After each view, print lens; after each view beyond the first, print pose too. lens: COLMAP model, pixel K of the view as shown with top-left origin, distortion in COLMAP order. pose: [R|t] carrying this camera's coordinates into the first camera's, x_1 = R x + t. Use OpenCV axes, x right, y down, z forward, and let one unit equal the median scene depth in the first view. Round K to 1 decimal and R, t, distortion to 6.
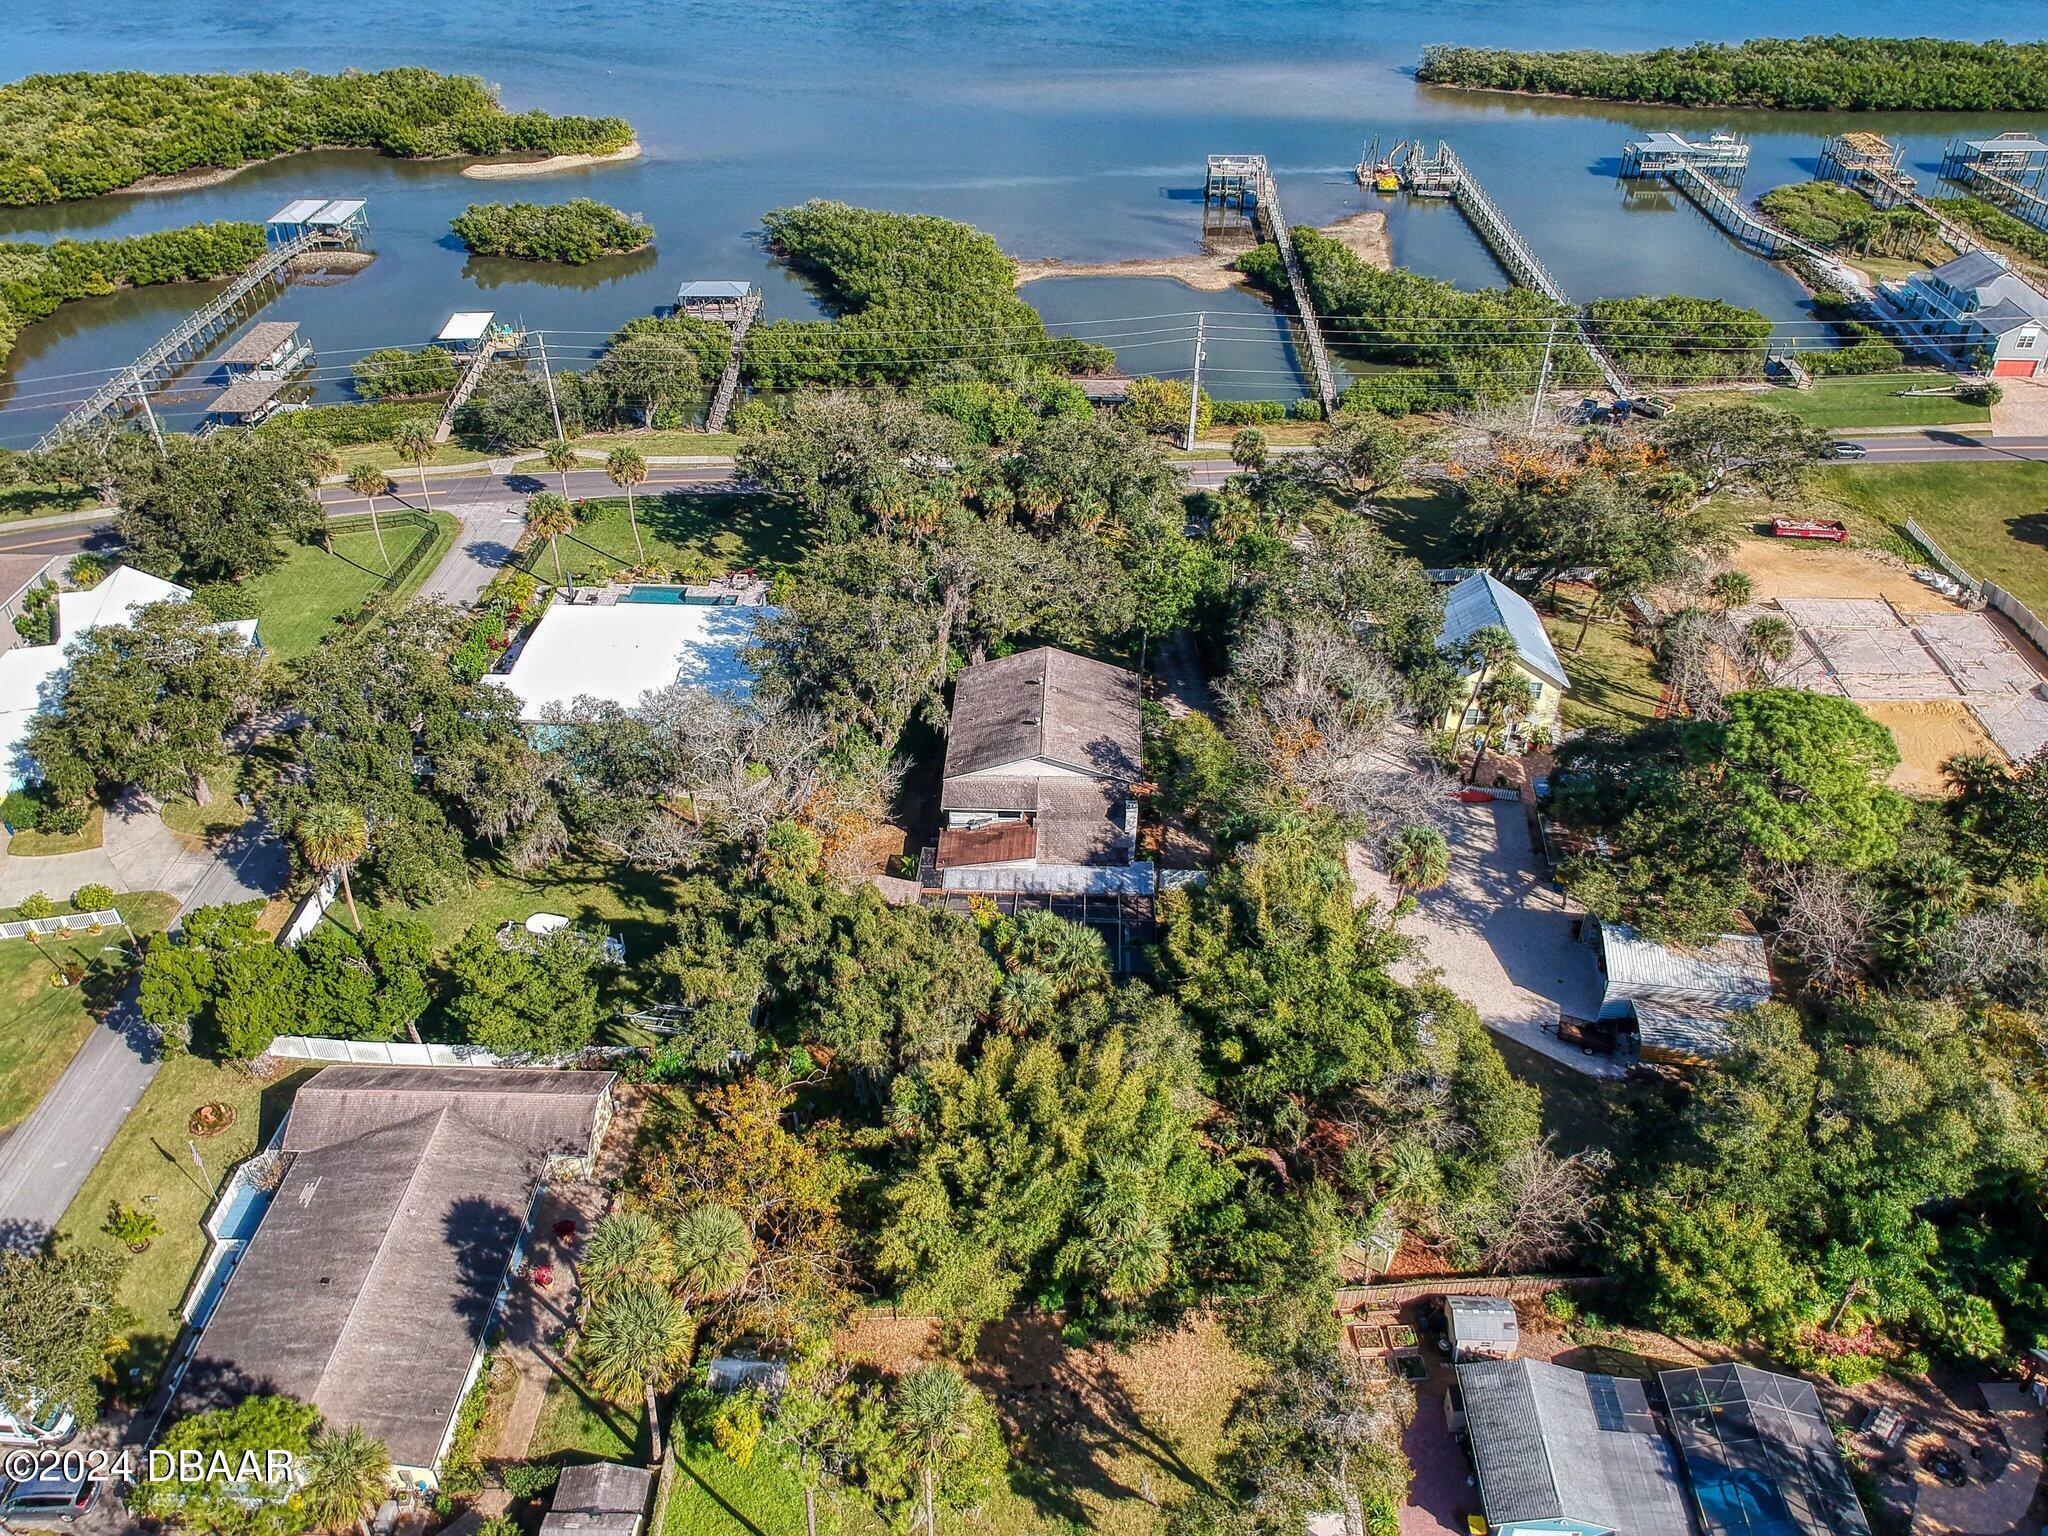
lens RADIAL K [[1506.3, 0, 1041.0], [0, 1506.3, 784.5], [0, 0, 1]] dist [0.096419, -0.119837]
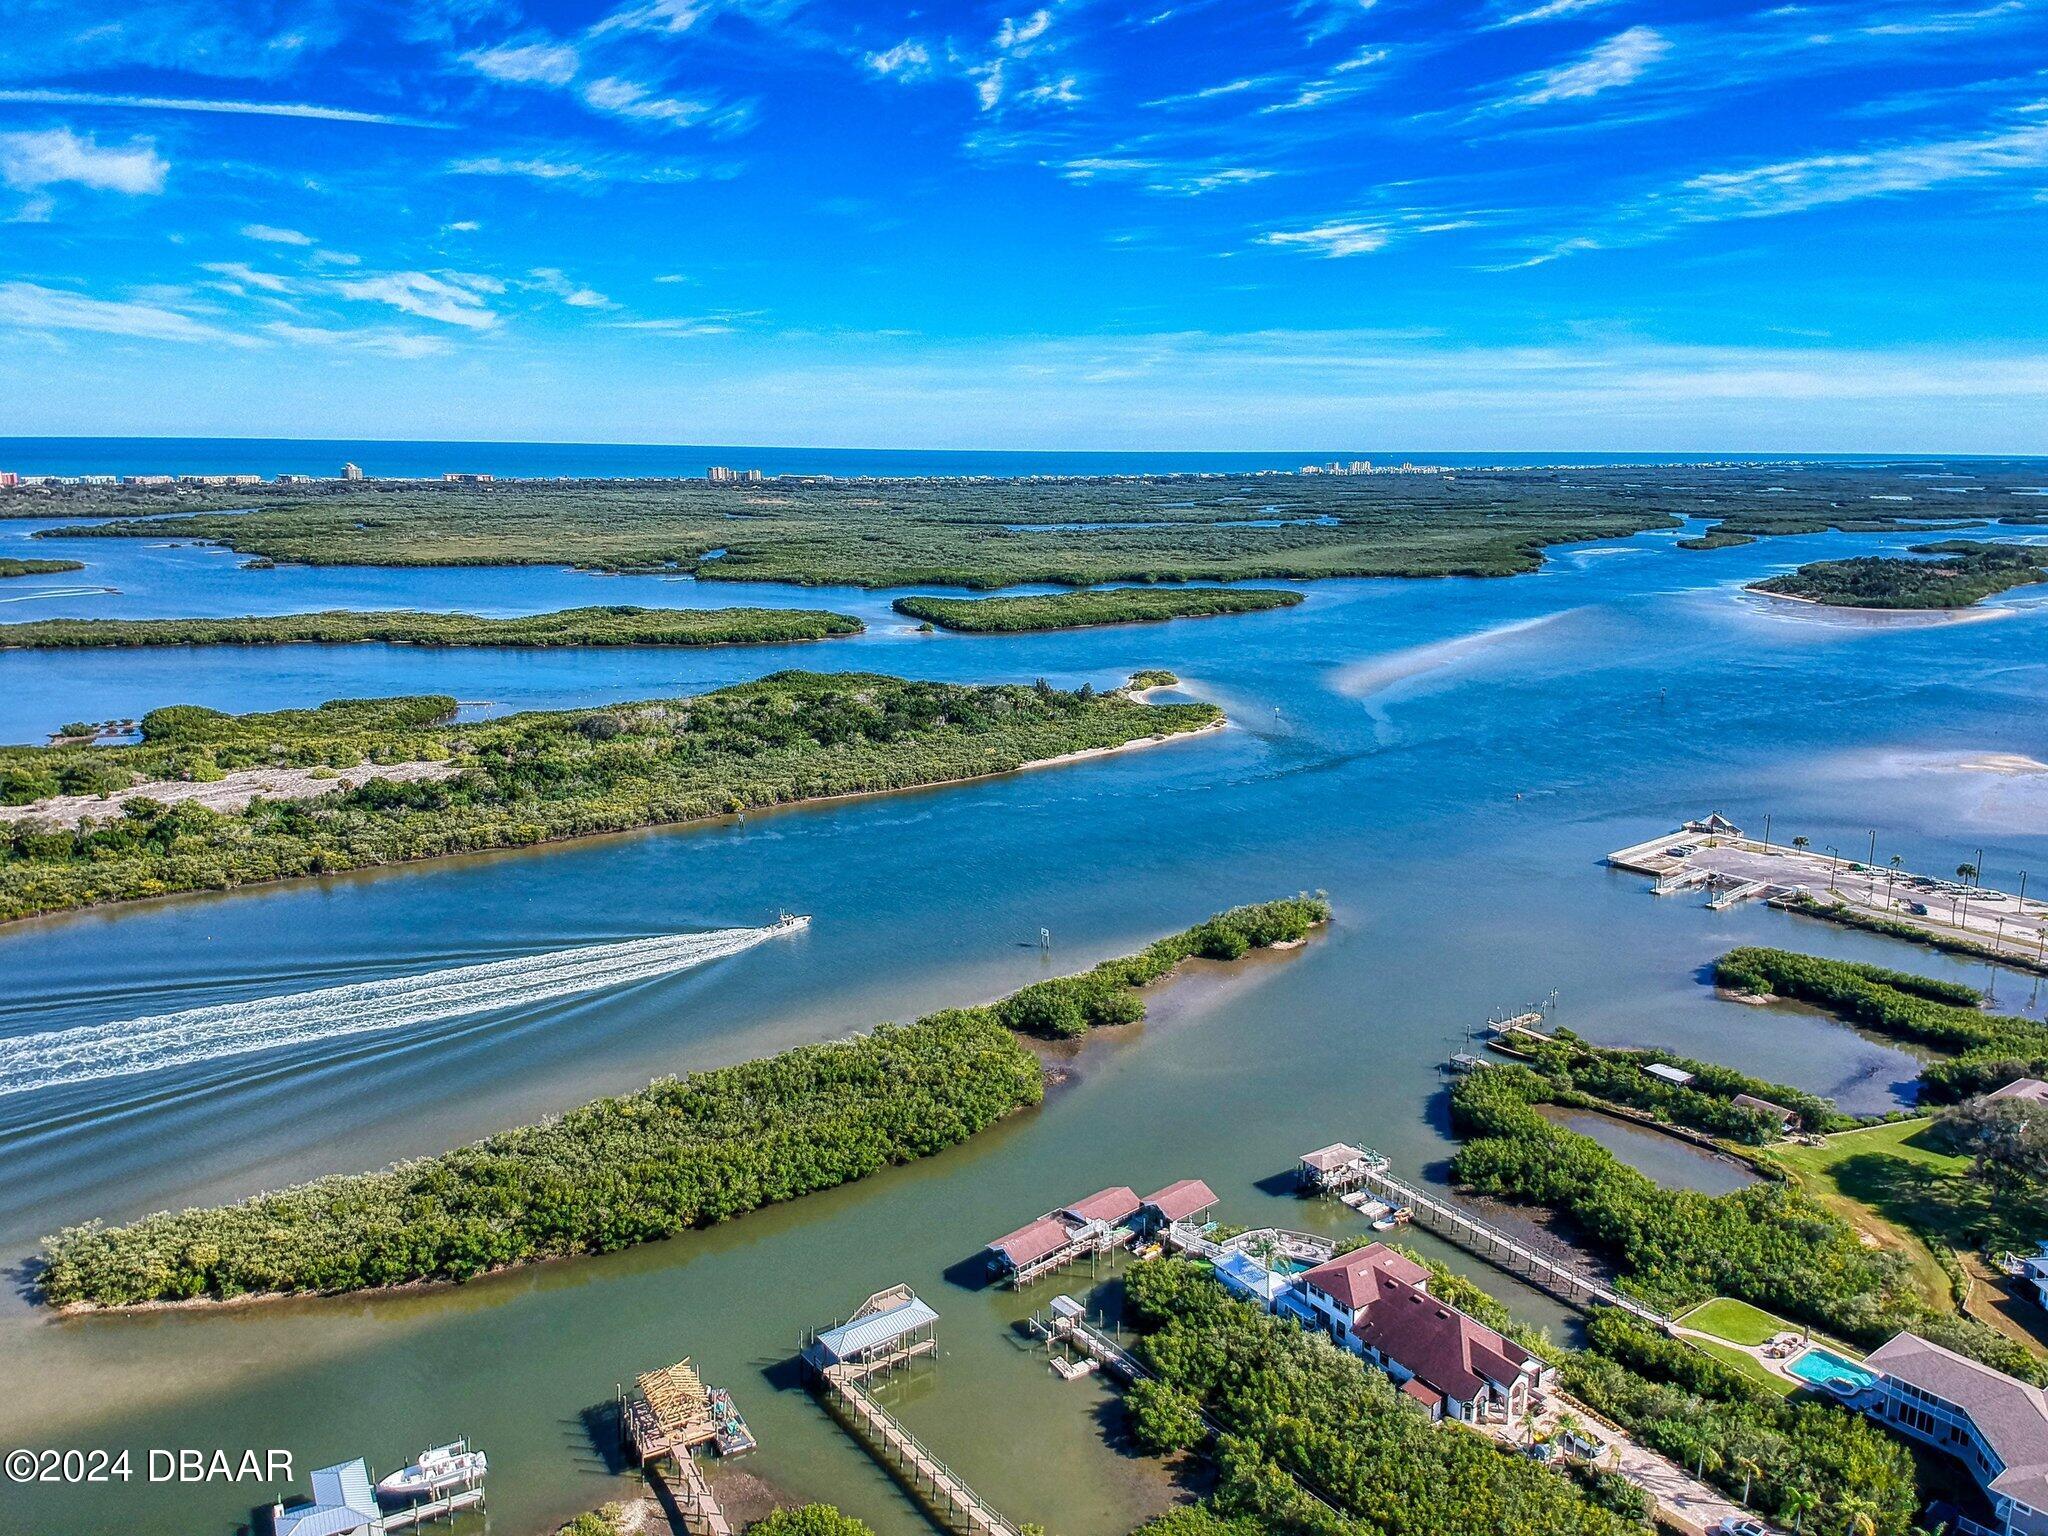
lens RADIAL K [[1503.8, 0, 1020.3], [0, 1503.8, 766.2], [0, 0, 1]] dist [0.121772, -0.167903]
pose [[0.864101, -0.096779, 0.493927, 0.575364], [0.296853, 0.890481, -0.344850, -0.601269], [-0.406458, 0.444609, 0.798195, 0.470616]]
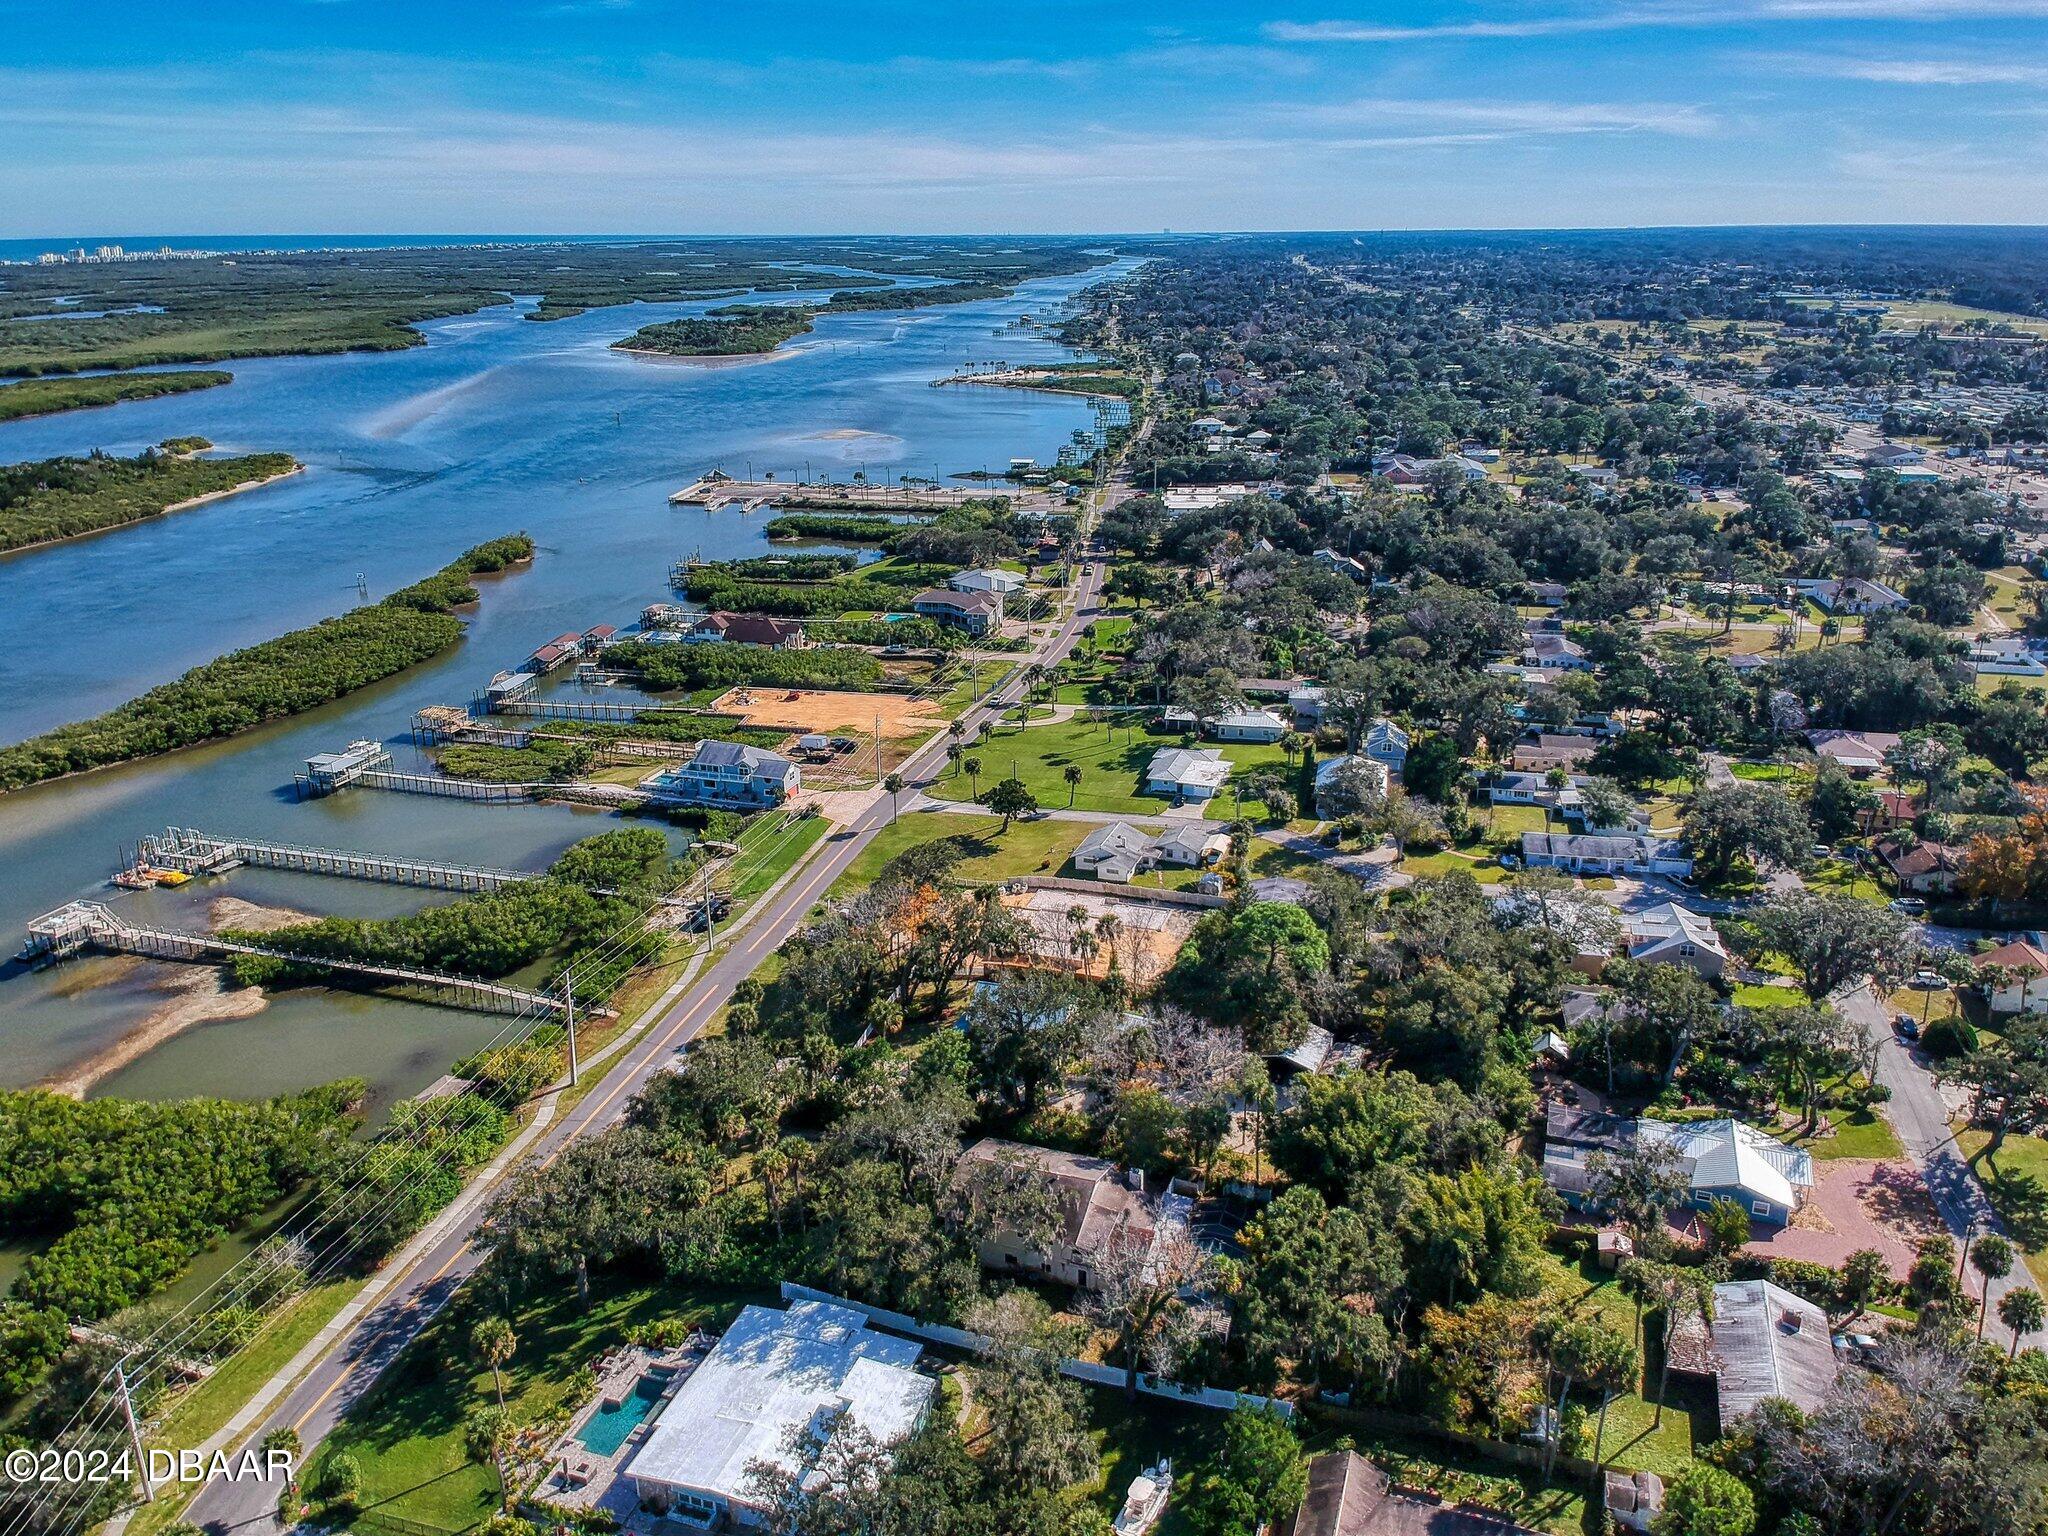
lens RADIAL K [[1505.4, 0, 1046.7], [0, 1505.4, 759.2], [0, 0, 1]] dist [0.135159, -0.182466]
pose [[0.283228, -0.315840, 0.905553, -0.784503], [0.583821, 0.805888, 0.098478, -0.336141], [-0.760877, 0.500789, 0.412644, 0.150976]]
